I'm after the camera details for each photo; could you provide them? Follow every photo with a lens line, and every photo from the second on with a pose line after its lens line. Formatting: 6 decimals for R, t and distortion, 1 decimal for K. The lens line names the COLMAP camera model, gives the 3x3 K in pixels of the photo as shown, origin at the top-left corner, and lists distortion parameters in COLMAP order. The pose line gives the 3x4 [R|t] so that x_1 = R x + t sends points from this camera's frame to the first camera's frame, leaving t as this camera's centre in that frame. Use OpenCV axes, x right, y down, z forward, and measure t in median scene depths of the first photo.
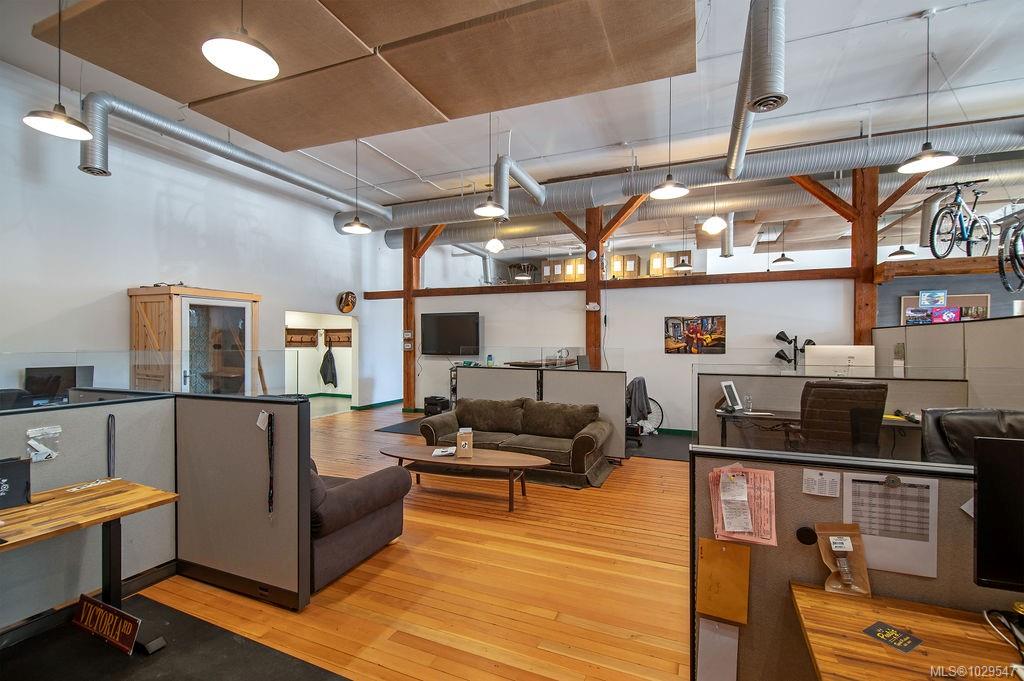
lens RADIAL K [[463.3, 0, 508.7], [0, 463.3, 341.4], [0, 0, 1]] dist [0.009232, -0.006169]
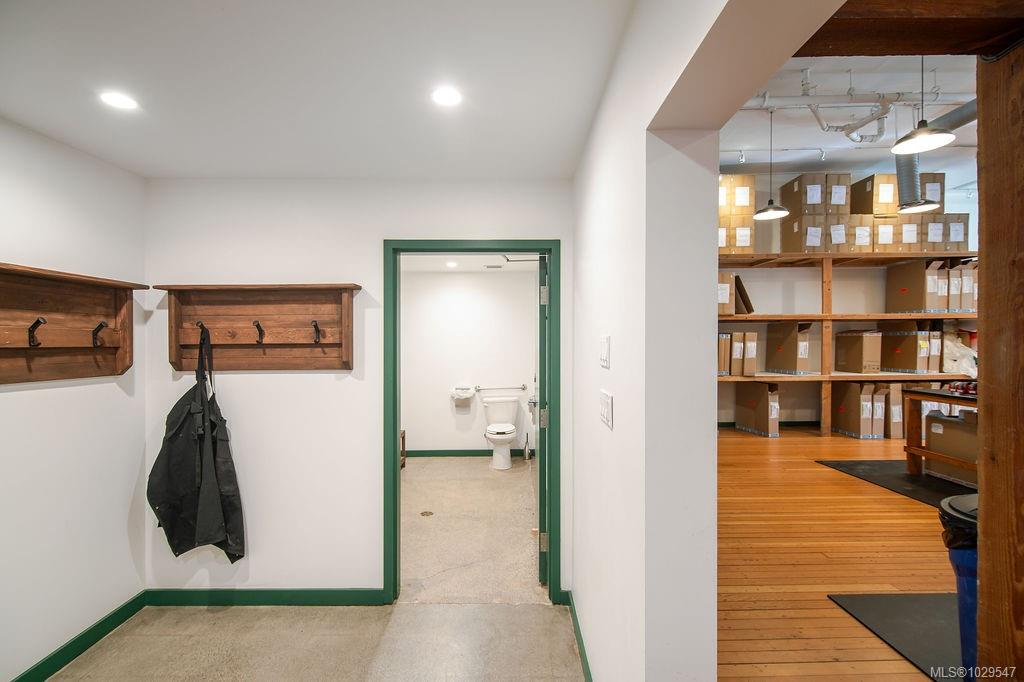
lens RADIAL K [[463.3, 0, 506.7], [0, 463.3, 339.3], [0, 0, 1]] dist [0.009232, -0.006169]
pose [[0.911072, -0.007551, 0.412177, -0.346963], [0.007214, 0.999971, 0.002374, -0.002487], [-0.412183, 0.000811, 0.911101, 0.752058]]
